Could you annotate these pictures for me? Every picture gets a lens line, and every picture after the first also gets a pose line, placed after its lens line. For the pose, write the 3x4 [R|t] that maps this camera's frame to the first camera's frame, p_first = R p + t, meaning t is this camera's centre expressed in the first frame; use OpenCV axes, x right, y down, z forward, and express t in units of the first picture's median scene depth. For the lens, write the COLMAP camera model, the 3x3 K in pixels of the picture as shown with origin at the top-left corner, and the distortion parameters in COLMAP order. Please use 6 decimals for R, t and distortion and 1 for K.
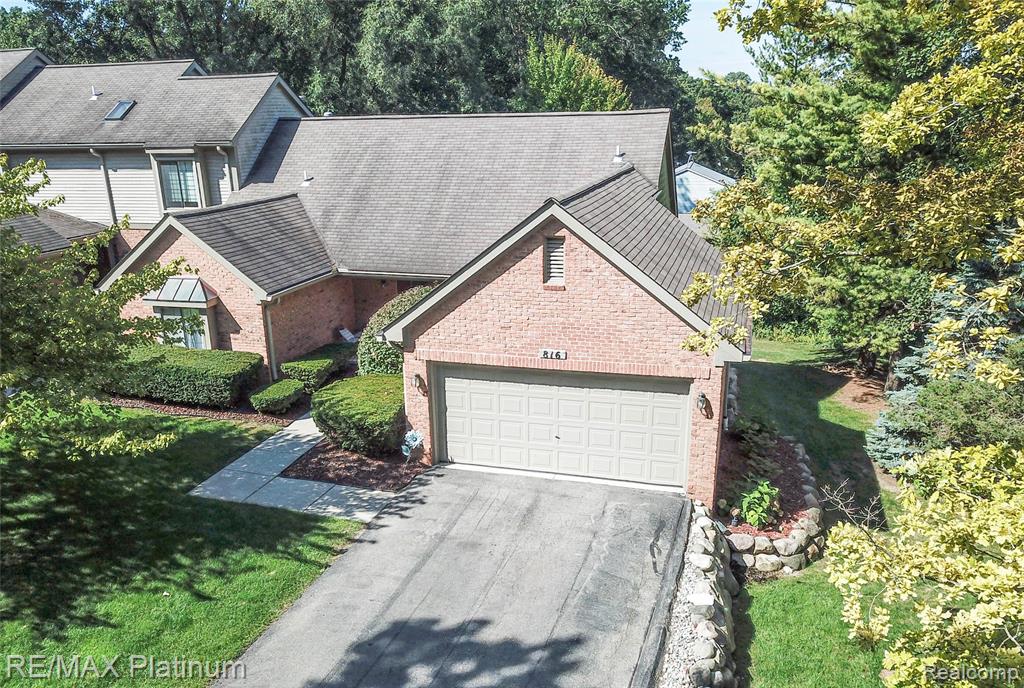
lens RADIAL K [[795.6, 0, 517.2], [0, 795.6, 380.3], [0, 0, 1]] dist [0.193542, -0.614177]
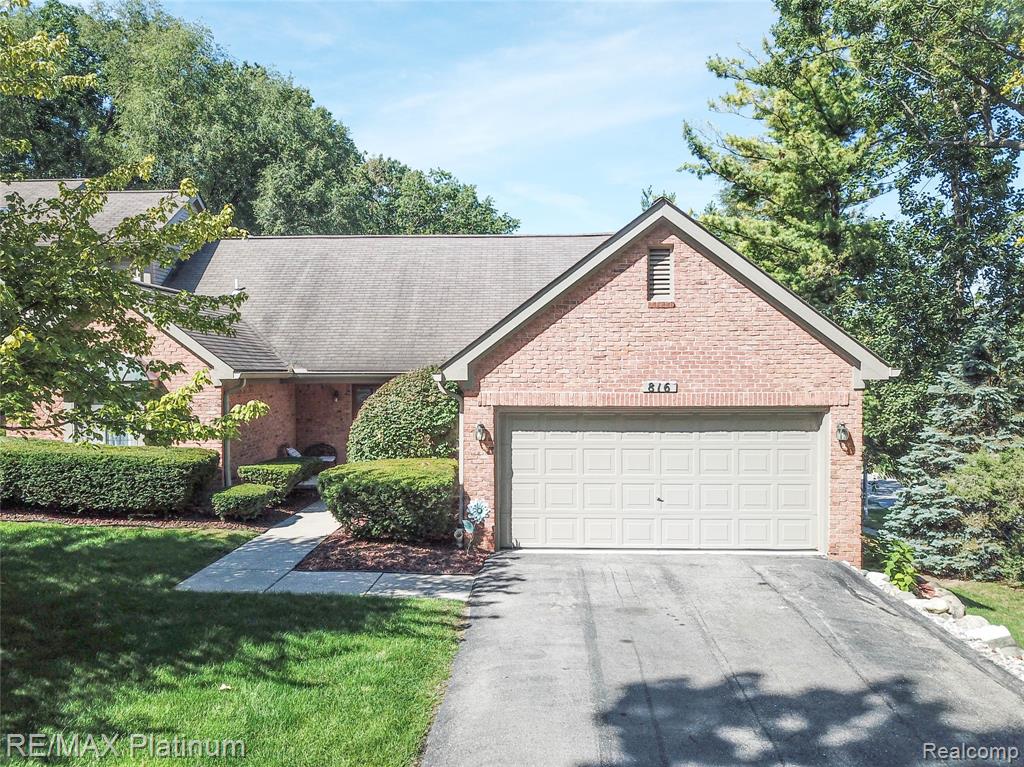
lens RADIAL K [[789.2, 0, 511.3], [0, 789.2, 382.6], [0, 0, 1]] dist [0.028312, -0.005836]
pose [[0.970460, 0.006839, 0.241166, -0.294336], [0.064458, 0.955913, -0.286490, 0.182547], [-0.232493, 0.293572, 0.927234, 0.275673]]
